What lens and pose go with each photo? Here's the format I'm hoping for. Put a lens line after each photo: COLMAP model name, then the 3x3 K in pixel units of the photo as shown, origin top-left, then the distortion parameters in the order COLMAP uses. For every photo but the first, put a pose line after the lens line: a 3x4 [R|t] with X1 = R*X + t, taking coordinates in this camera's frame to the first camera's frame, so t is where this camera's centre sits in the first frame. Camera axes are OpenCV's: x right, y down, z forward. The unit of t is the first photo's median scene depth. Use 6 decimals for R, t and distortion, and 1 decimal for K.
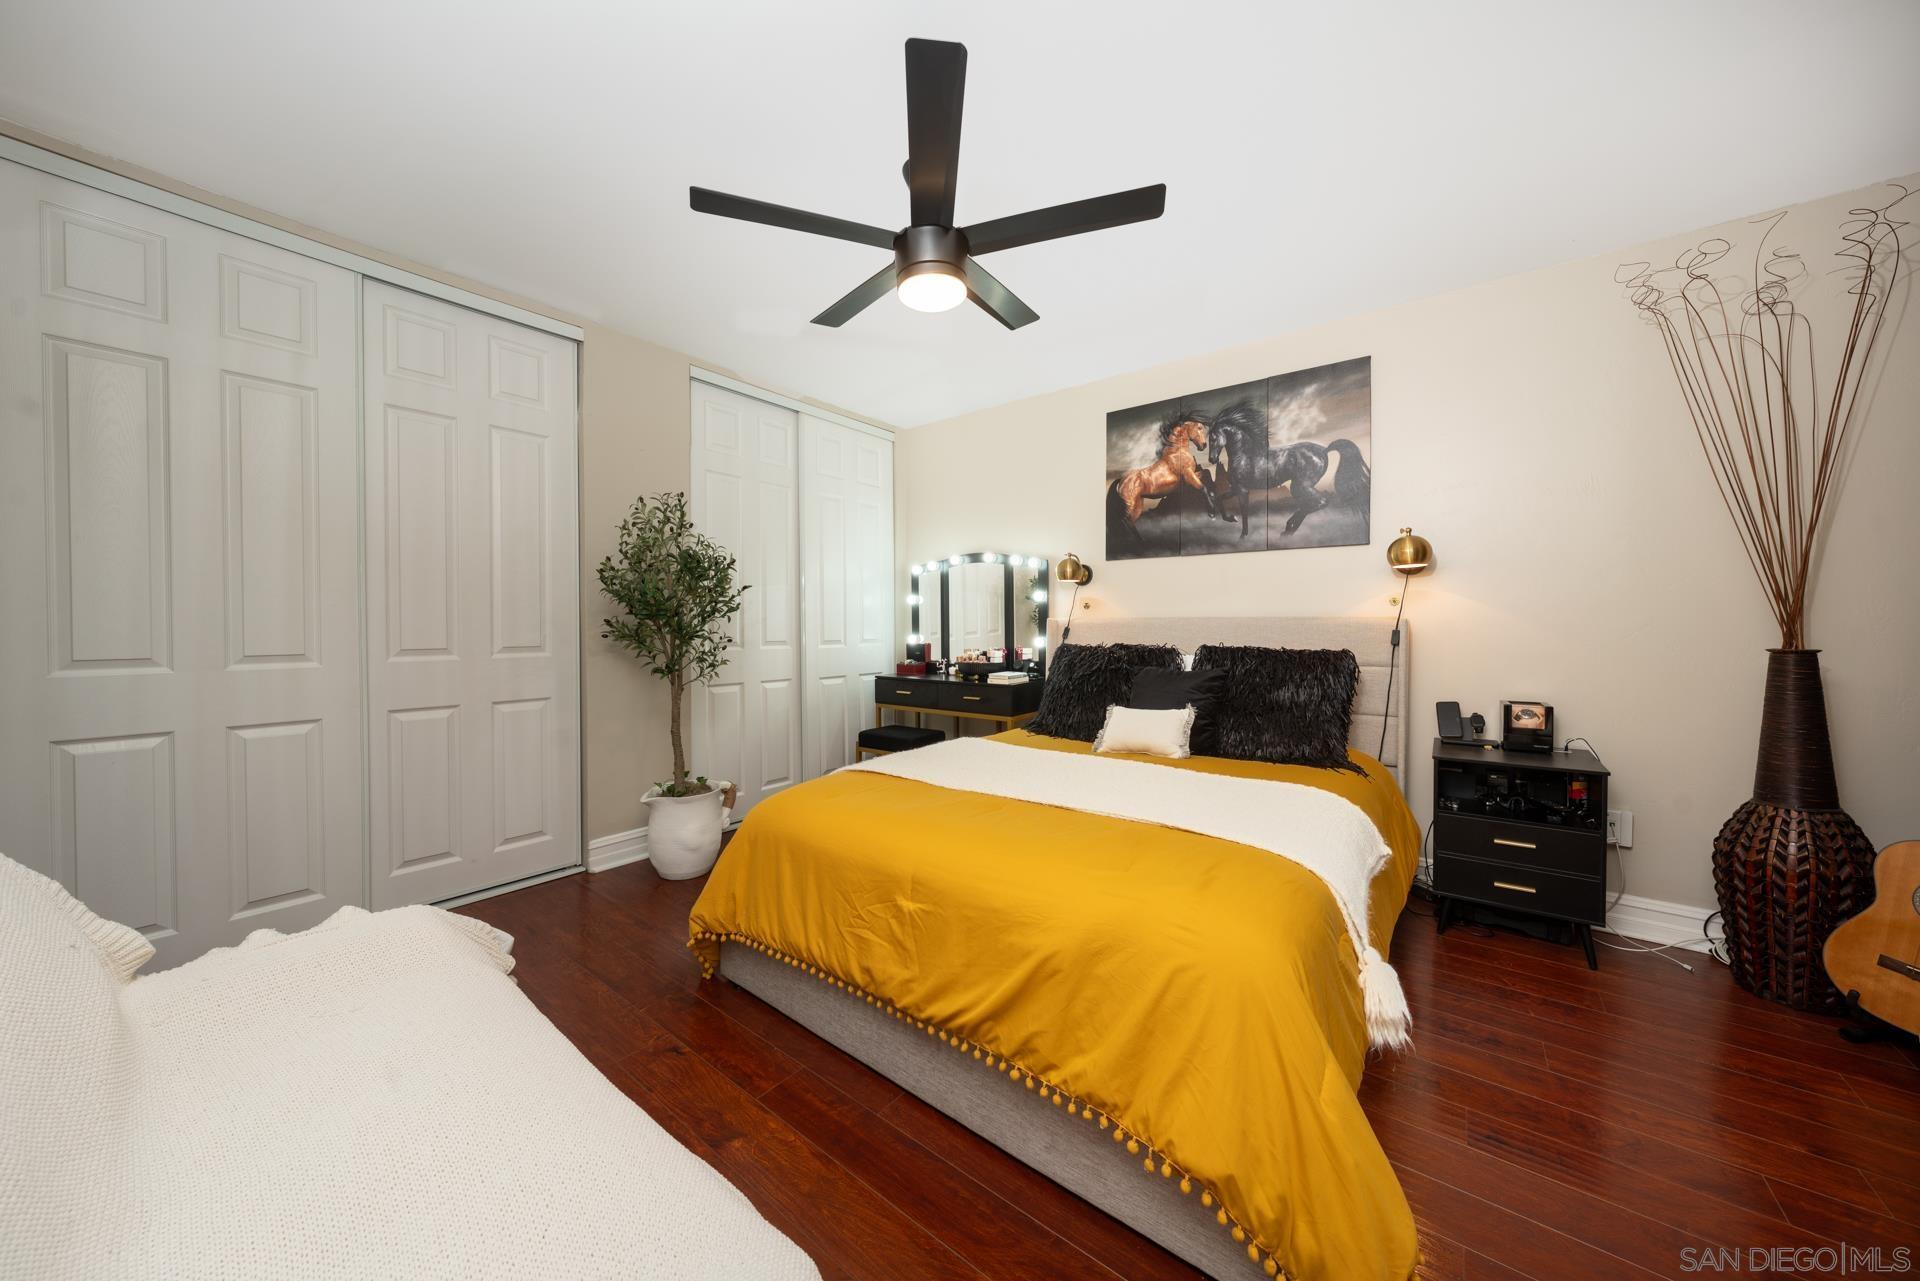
lens RADIAL K [[691.6, 0, 998.9], [0, 691.6, 627.8], [0, 0, 1]] dist [-0.000054, 0.000005]
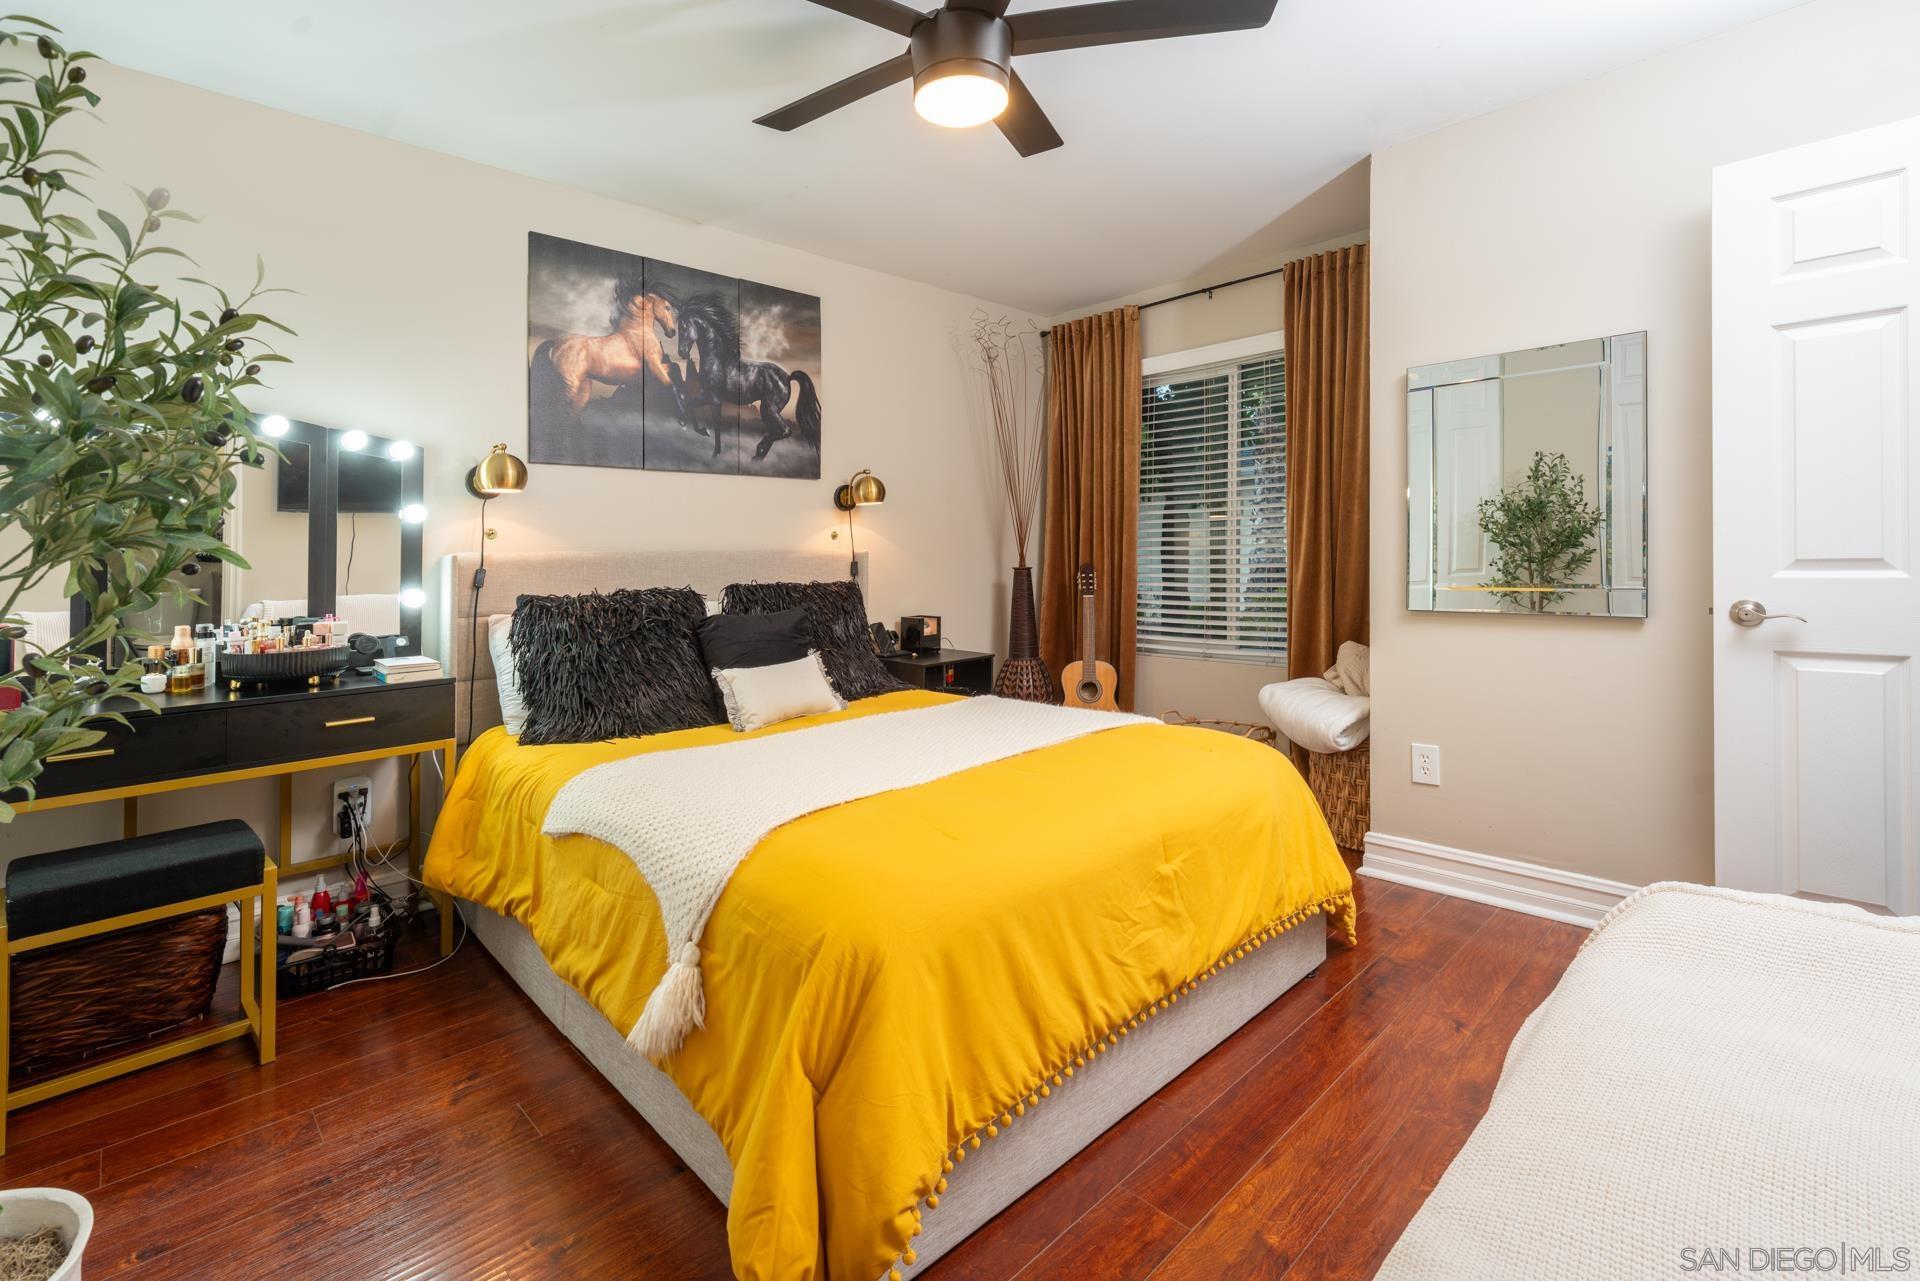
lens RADIAL K [[861.8, 0, 956.0], [0, 861.8, 556.3], [0, 0, 1]] dist [0.001320, -0.000024]
pose [[0.133176, -0.004353, 0.991083, -0.662062], [0.027638, 0.999618, 0.000676, -0.001552], [-0.990707, 0.027302, 0.133245, 0.587790]]
